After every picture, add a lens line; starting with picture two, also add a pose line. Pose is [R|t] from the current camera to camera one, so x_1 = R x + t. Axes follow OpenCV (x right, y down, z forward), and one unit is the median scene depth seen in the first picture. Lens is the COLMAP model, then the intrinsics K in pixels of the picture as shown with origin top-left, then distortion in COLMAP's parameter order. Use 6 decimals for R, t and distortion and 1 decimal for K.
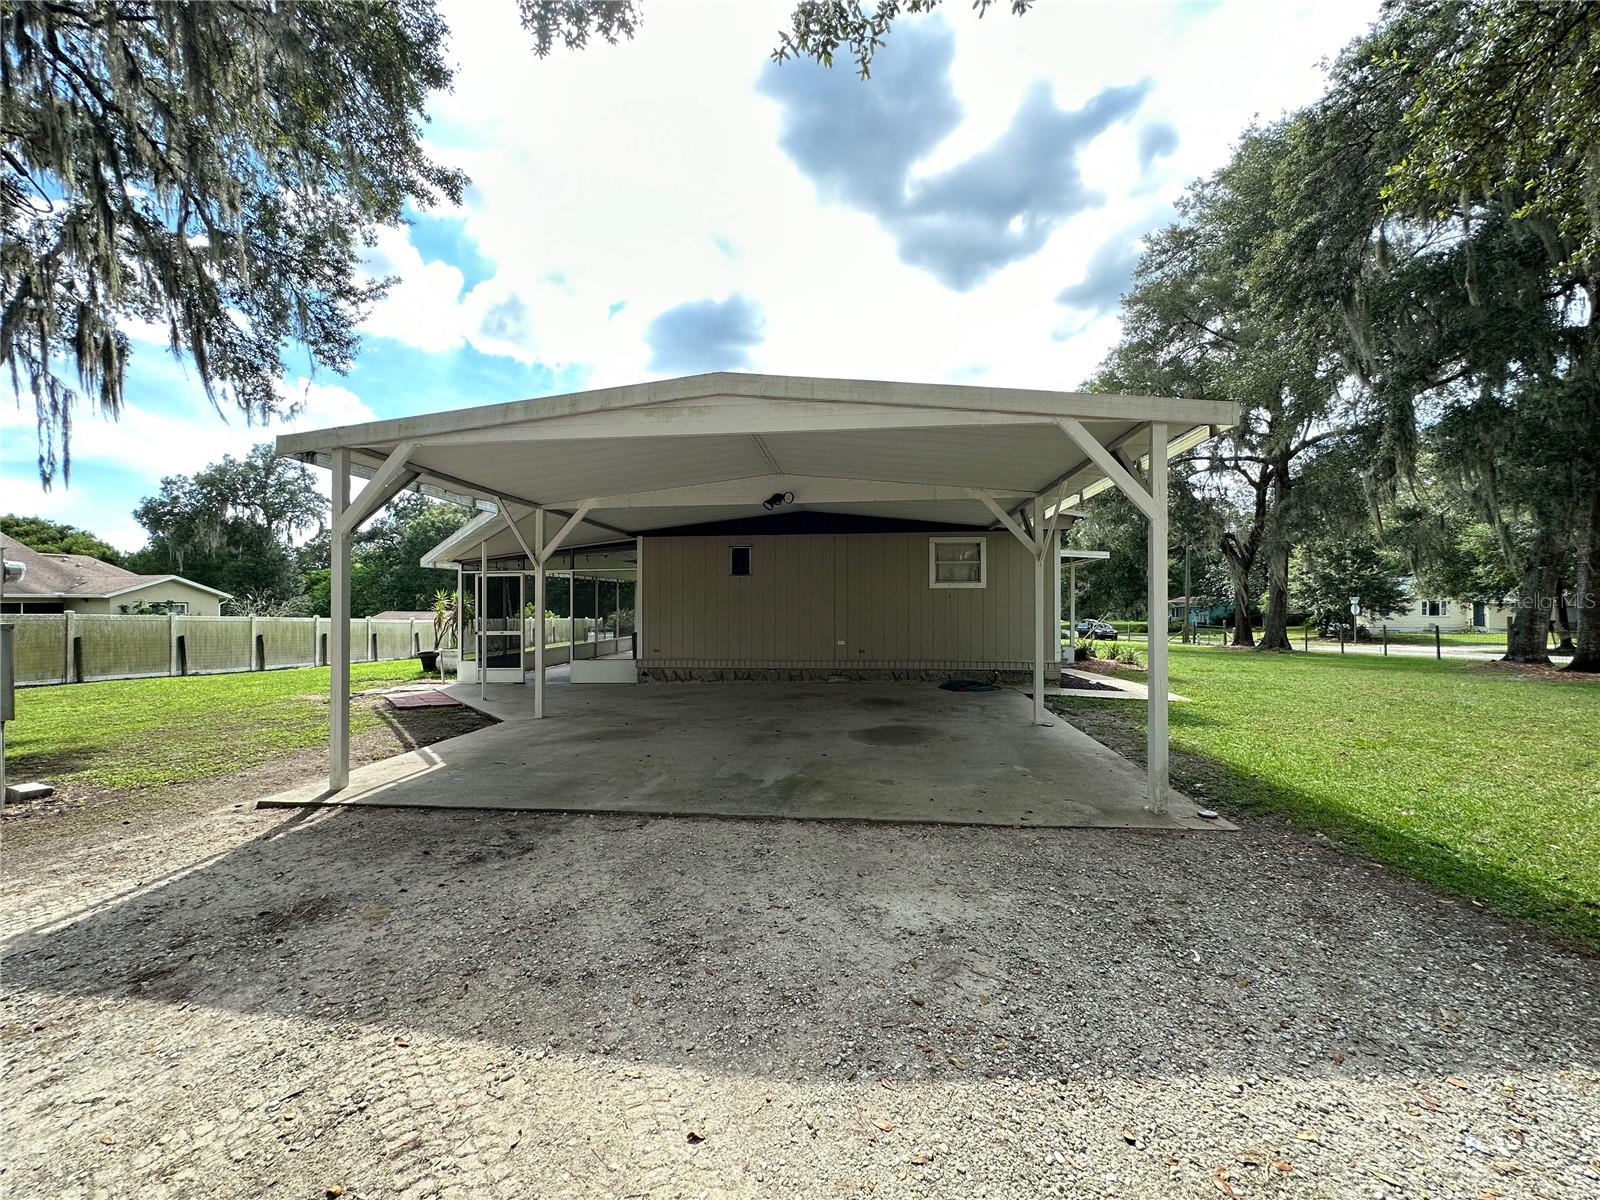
lens RADIAL K [[638.5, 0, 798.0], [0, 638.5, 605.5], [0, 0, 1]] dist [-0.002726, 0.000845]
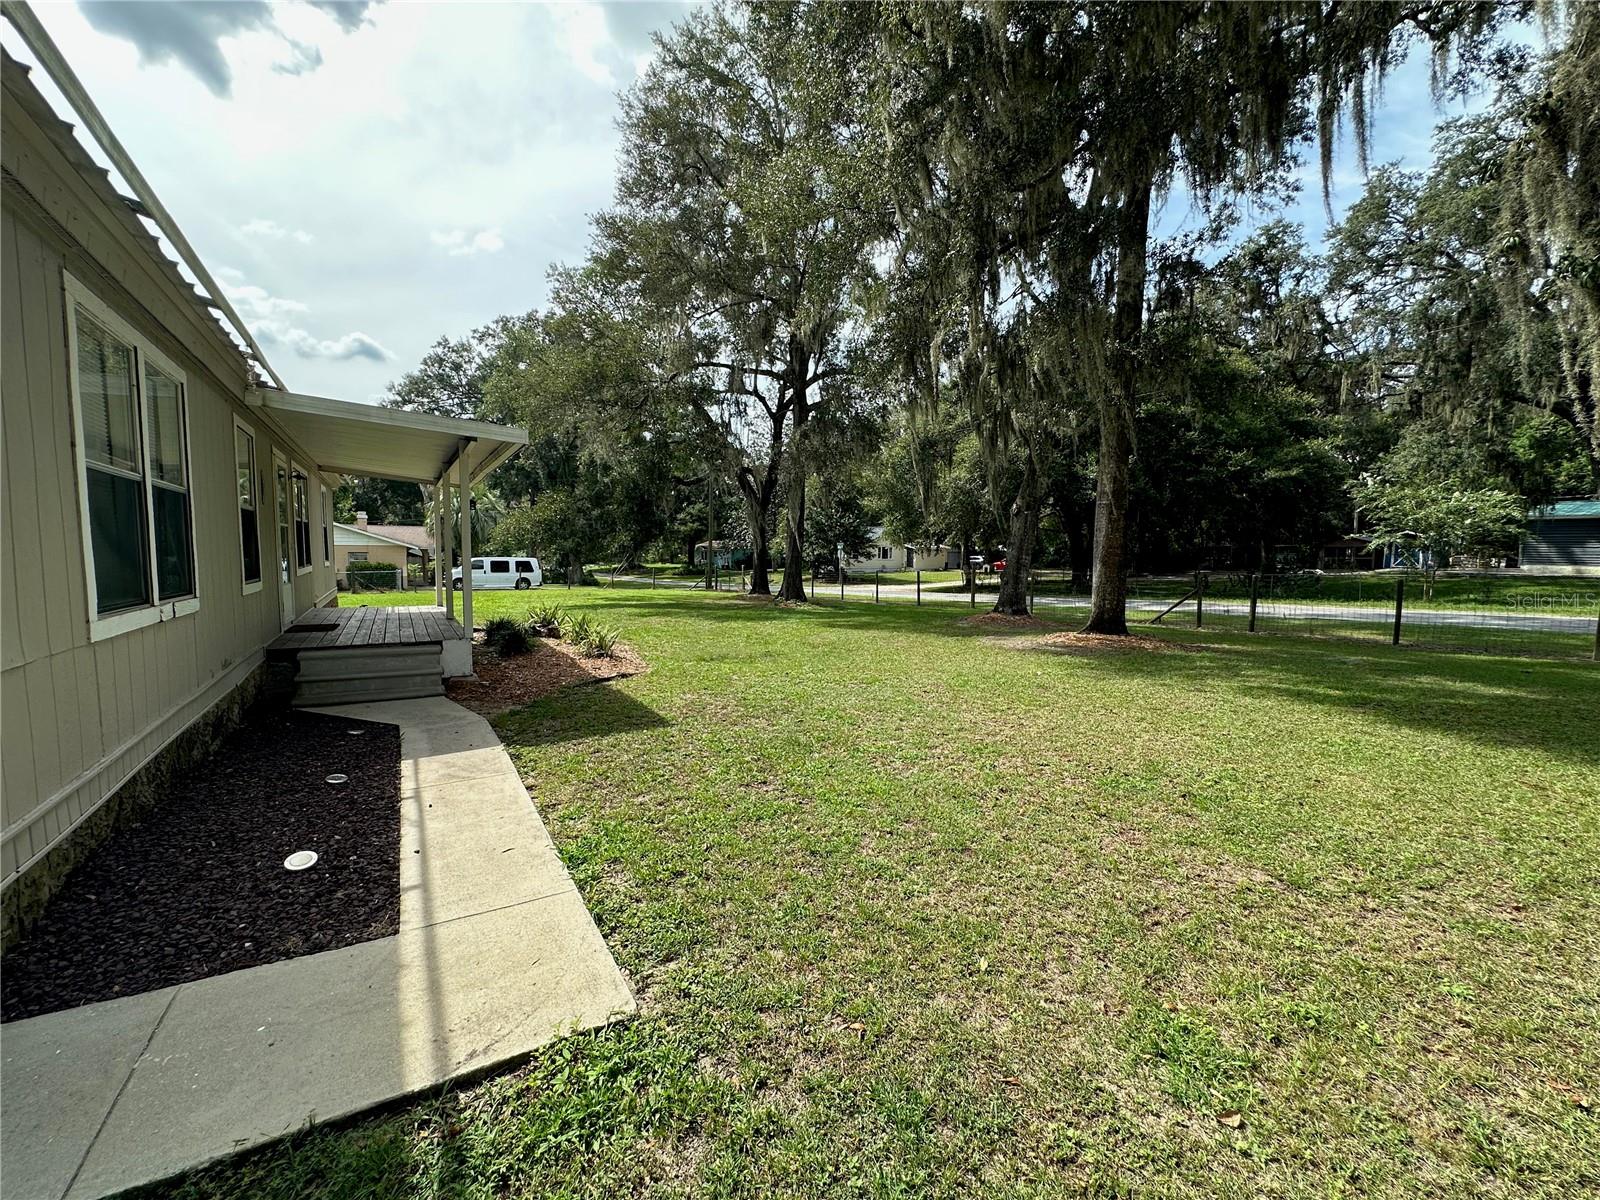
lens RADIAL K [[638.5, 0, 800.7], [0, 638.5, 603.6], [0, 0, 1]] dist [-0.002726, 0.000845]
pose [[0.777878, -0.043002, 0.626942, 0.218864], [-0.012489, 0.996401, 0.083839, -0.000021], [-0.628291, -0.073046, 0.774542, 0.329346]]
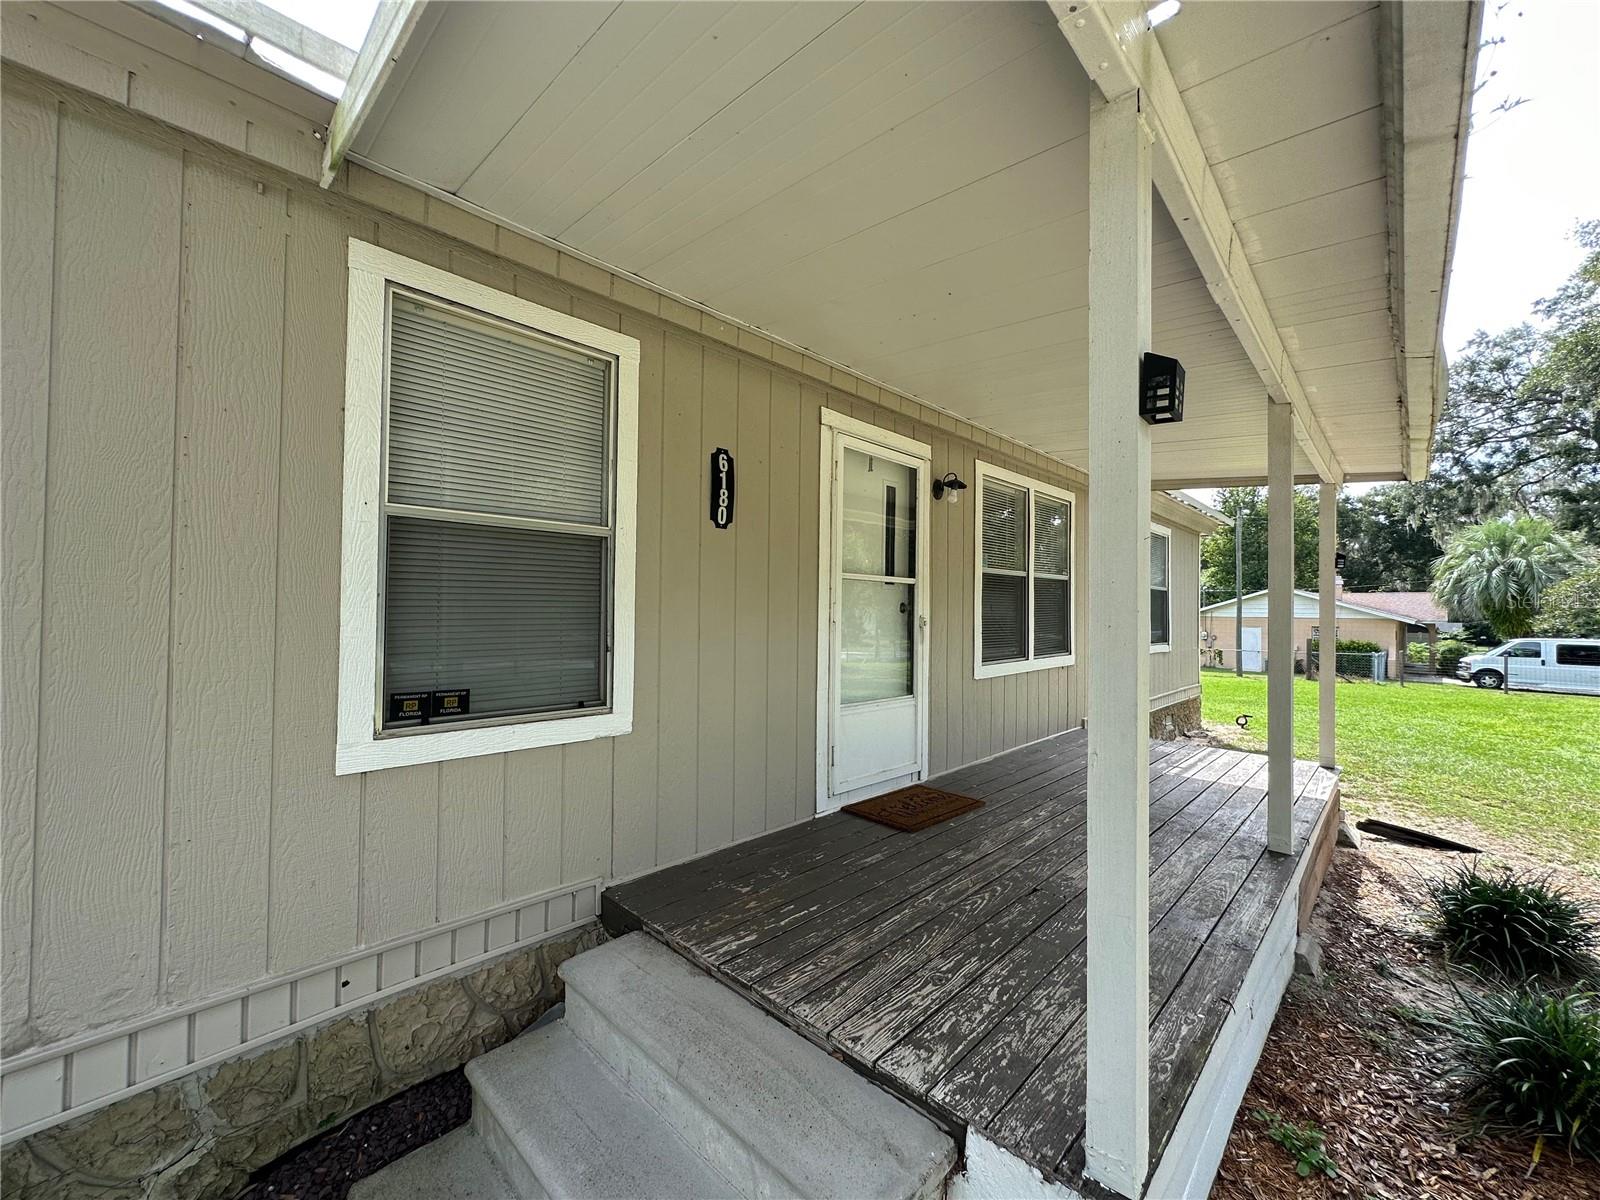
lens RADIAL K [[638.5, 0, 792.3], [0, 638.5, 596.2], [0, 0, 1]] dist [-0.002726, 0.000845]
pose [[0.792615, -0.003338, -0.609714, 0.291407], [-0.009758, 0.999787, -0.018160, -0.007891], [0.609645, 0.020343, 0.792414, 0.589178]]
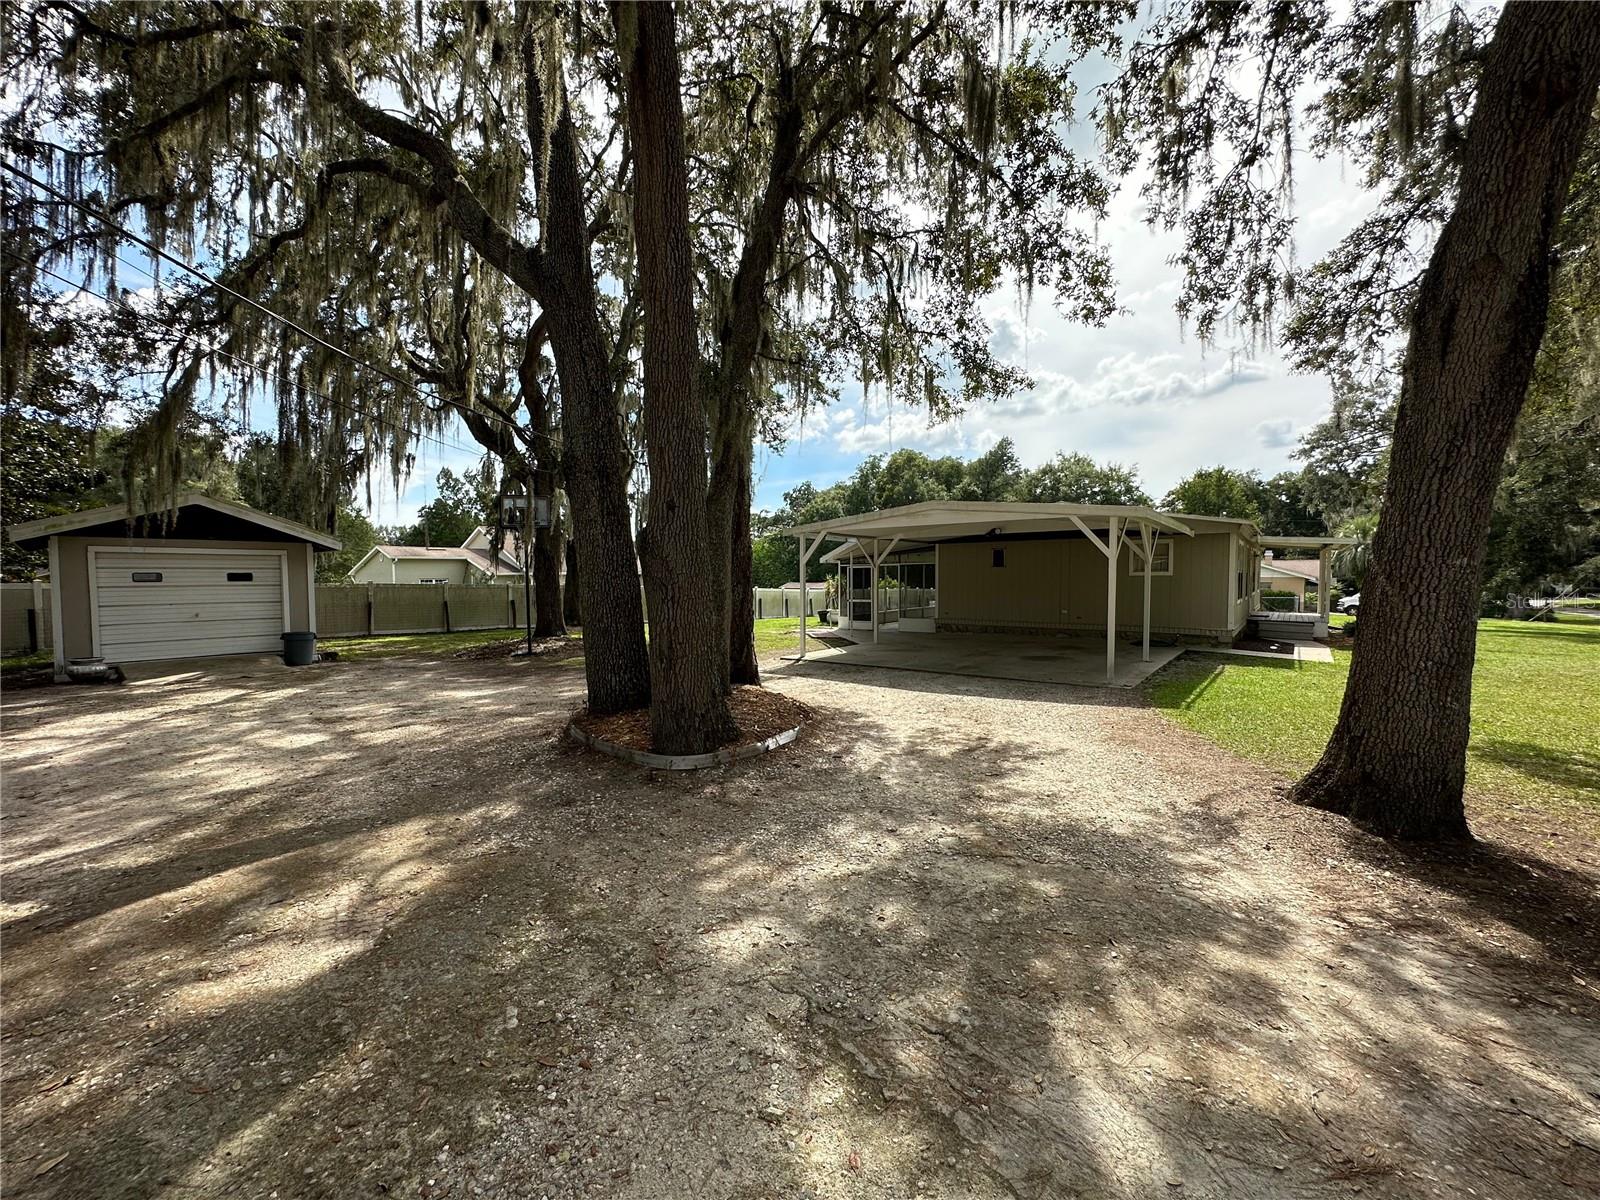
lens RADIAL K [[638.5, 0, 797.2], [0, 638.5, 598.4], [0, 0, 1]] dist [-0.002726, 0.000845]
pose [[0.854160, 0.016591, -0.519746, 0.144639], [0.004128, 0.999243, 0.038680, -0.015712], [0.519994, -0.035184, 0.853445, -0.285333]]
